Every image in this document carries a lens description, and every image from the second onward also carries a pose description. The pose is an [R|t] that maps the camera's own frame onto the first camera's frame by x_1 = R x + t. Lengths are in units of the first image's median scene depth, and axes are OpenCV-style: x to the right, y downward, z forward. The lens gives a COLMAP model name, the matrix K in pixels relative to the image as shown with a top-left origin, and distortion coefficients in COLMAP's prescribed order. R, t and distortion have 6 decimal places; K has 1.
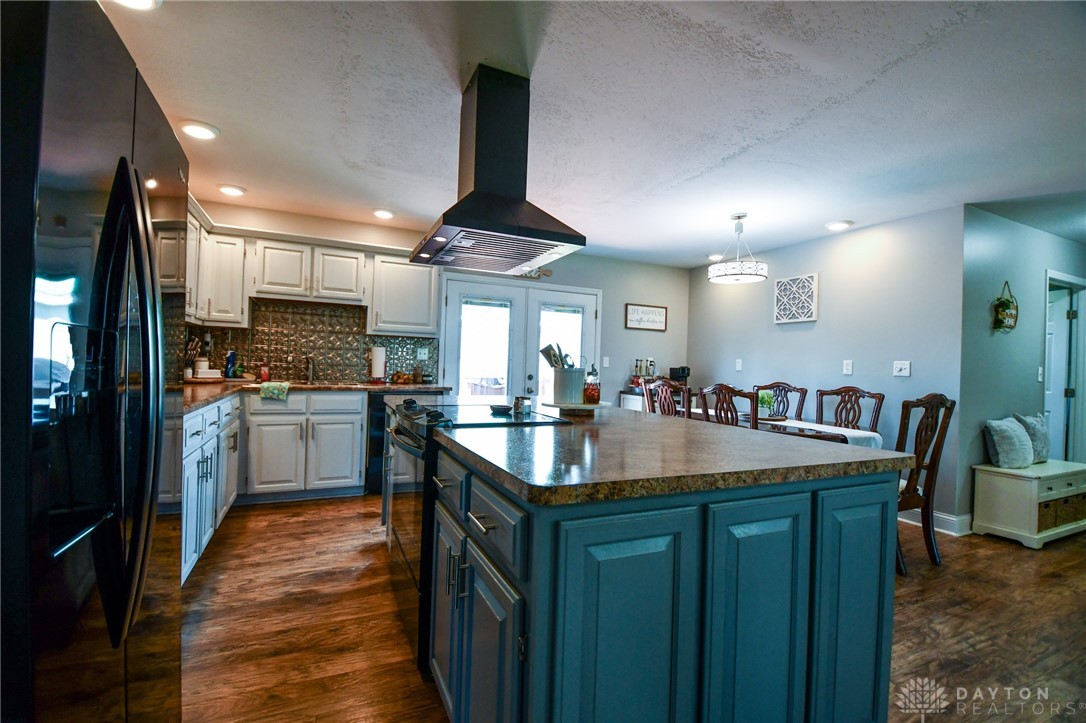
lens RADIAL K [[474.8, 0, 534.8], [0, 474.8, 364.5], [0, 0, 1]] dist [-0.009762, -0.005939]
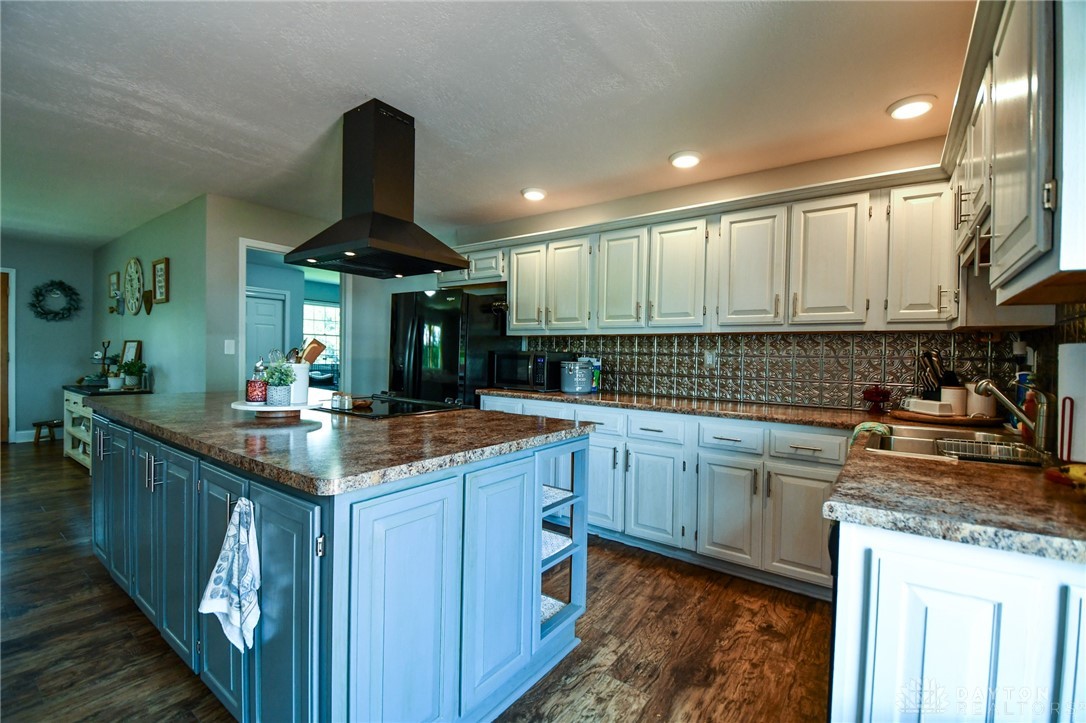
lens RADIAL K [[474.8, 0, 541.1], [0, 474.8, 358.0], [0, 0, 1]] dist [-0.009762, -0.005939]
pose [[-0.870861, -0.049174, -0.489064, 0.064993], [-0.050977, 0.998653, -0.009638, -0.013372], [0.488880, 0.016538, -0.872195, 1.308672]]
